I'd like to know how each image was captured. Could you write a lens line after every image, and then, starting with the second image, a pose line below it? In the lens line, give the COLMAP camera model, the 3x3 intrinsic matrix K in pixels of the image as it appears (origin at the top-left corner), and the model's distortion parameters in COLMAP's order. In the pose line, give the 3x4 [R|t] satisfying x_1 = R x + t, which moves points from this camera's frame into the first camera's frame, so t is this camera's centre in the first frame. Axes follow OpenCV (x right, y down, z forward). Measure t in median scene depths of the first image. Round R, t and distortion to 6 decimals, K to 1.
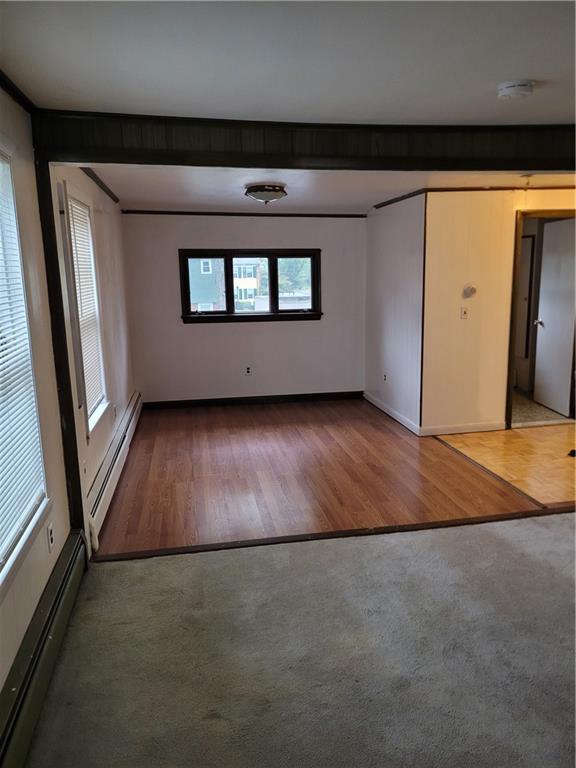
lens RADIAL K [[575.4, 0, 289.0], [0, 575.4, 383.0], [0, 0, 1]] dist [0.015747, 0.002726]
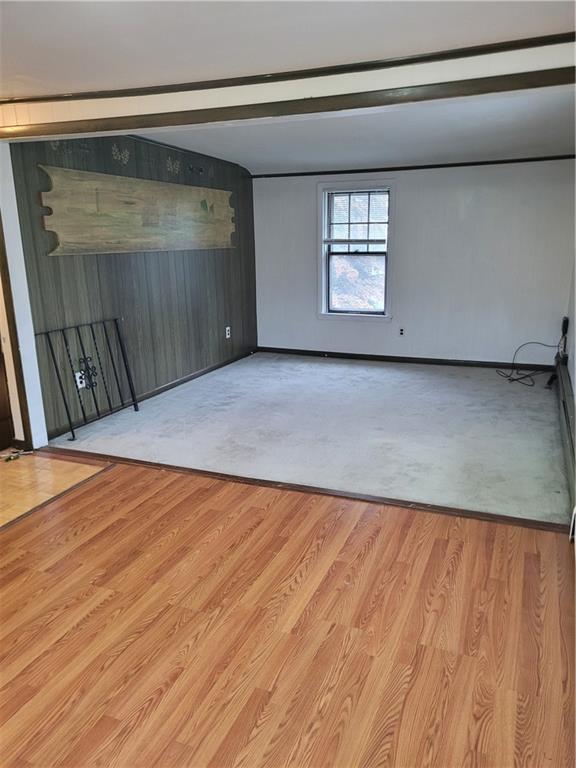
lens RADIAL K [[575.4, 0, 288.6], [0, 575.4, 384.4], [0, 0, 1]] dist [0.015747, 0.002726]
pose [[-0.838921, -0.108919, 0.533243, -0.351523], [0.135712, 0.906958, 0.398761, -0.280414], [-0.527062, 0.406896, -0.746084, 1.507864]]
